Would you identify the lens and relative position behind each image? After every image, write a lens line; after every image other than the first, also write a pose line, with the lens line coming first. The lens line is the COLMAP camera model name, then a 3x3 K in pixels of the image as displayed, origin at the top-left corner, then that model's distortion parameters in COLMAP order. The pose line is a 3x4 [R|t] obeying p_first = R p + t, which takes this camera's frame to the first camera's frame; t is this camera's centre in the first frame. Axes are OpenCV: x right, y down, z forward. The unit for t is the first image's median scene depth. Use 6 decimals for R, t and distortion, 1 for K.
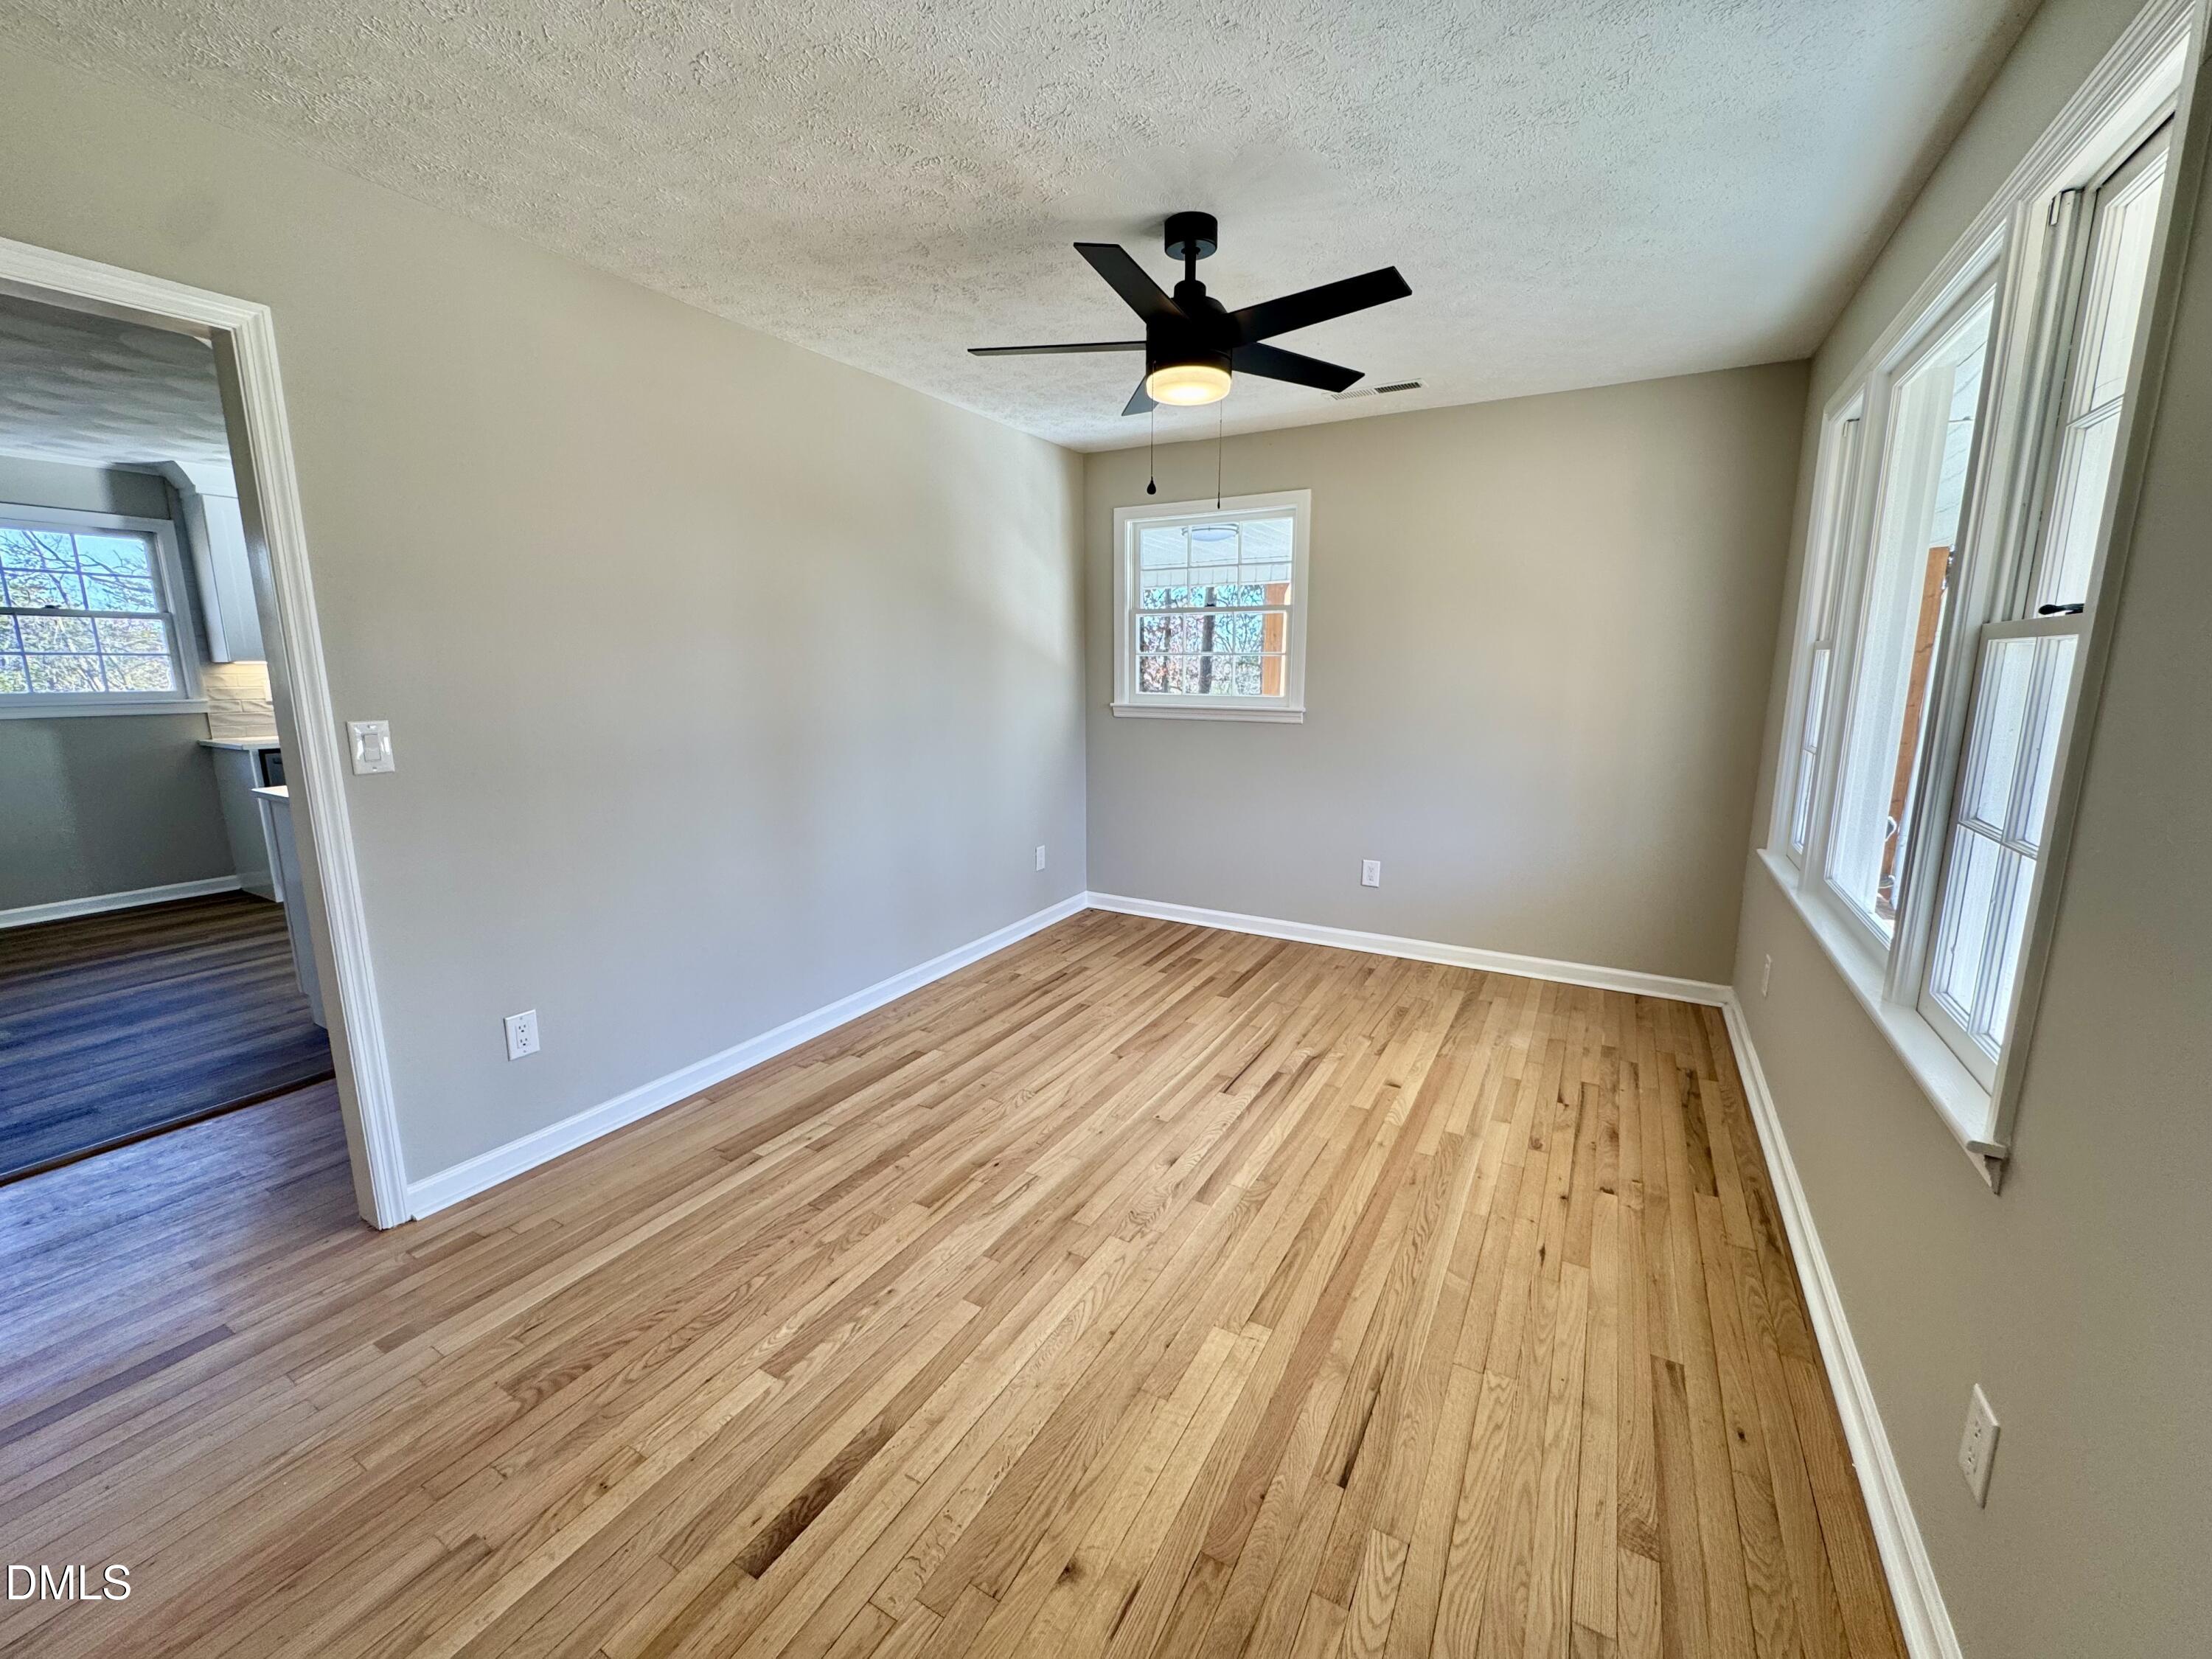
lens RADIAL K [[884.9, 0, 1106.0], [0, 884.9, 829.5], [0, 0, 1]] dist [-0.001573, 0.000088]
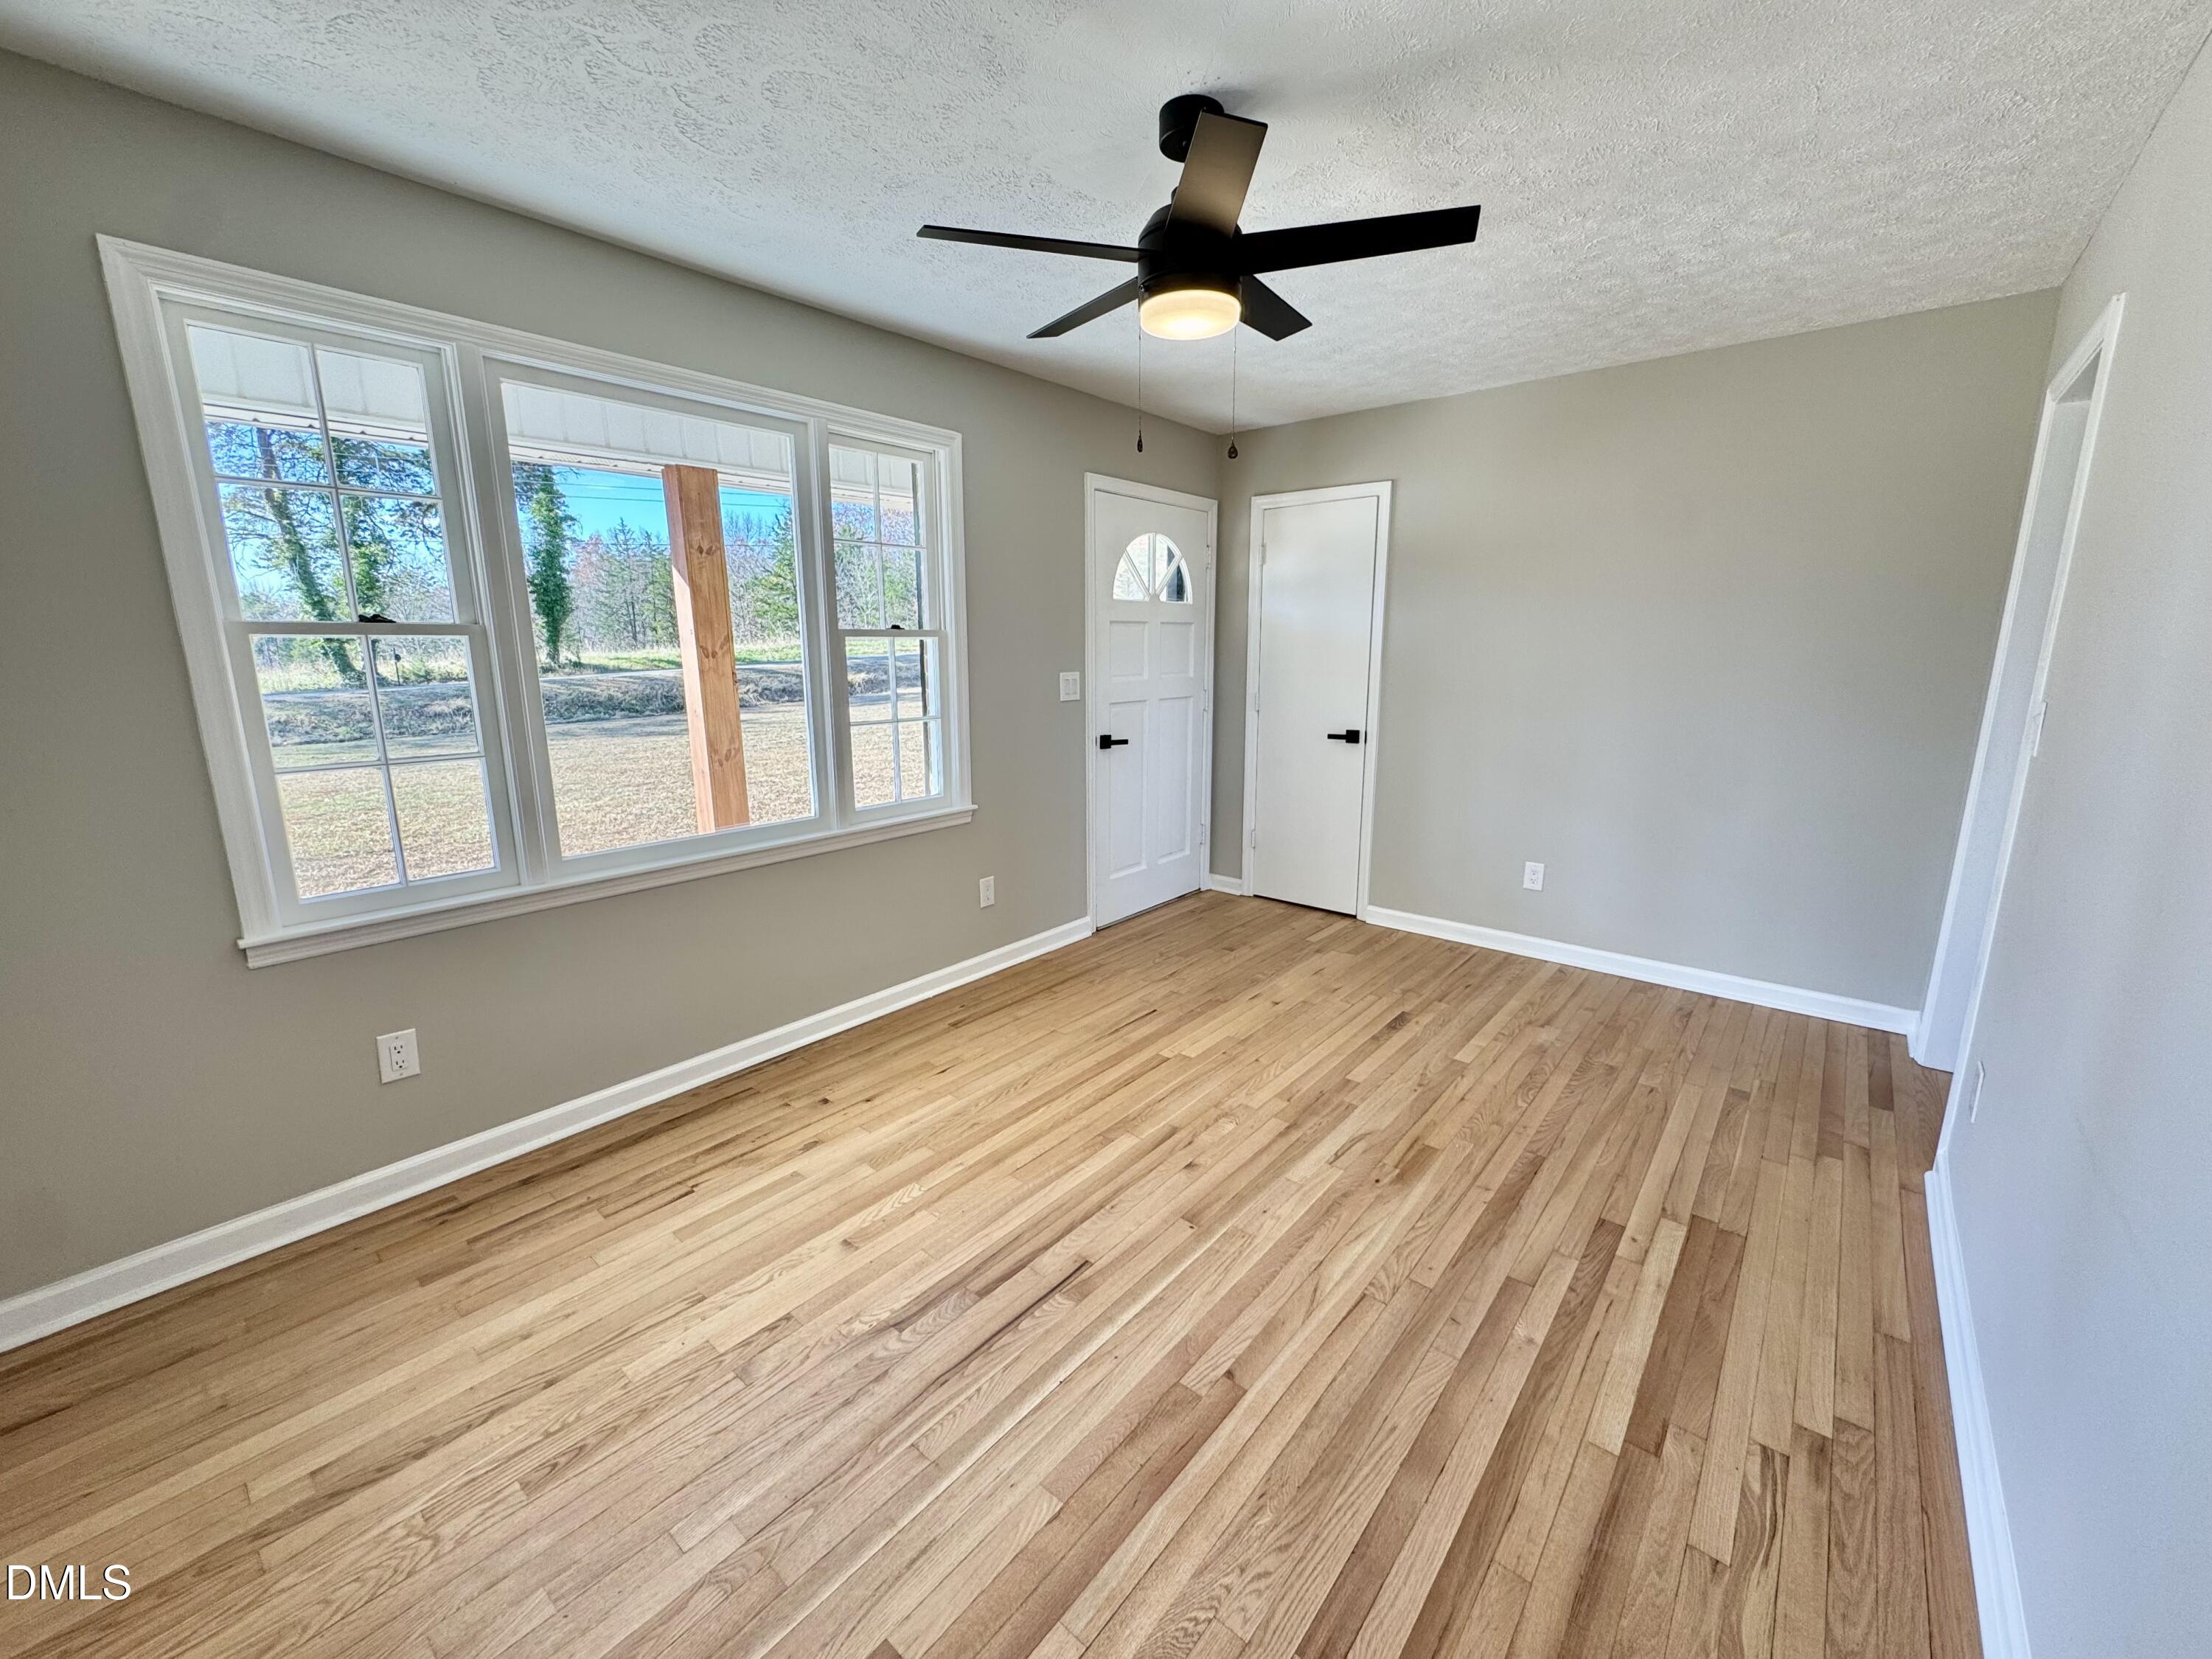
lens RADIAL K [[884.9, 0, 1106.0], [0, 884.9, 829.5], [0, 0, 1]] dist [-0.001573, 0.000088]
pose [[-0.984447, -0.030751, 0.172971, 0.009000], [0.037759, 0.924519, 0.379262, -0.321878], [-0.171578, 0.379894, -0.908978, 1.694830]]
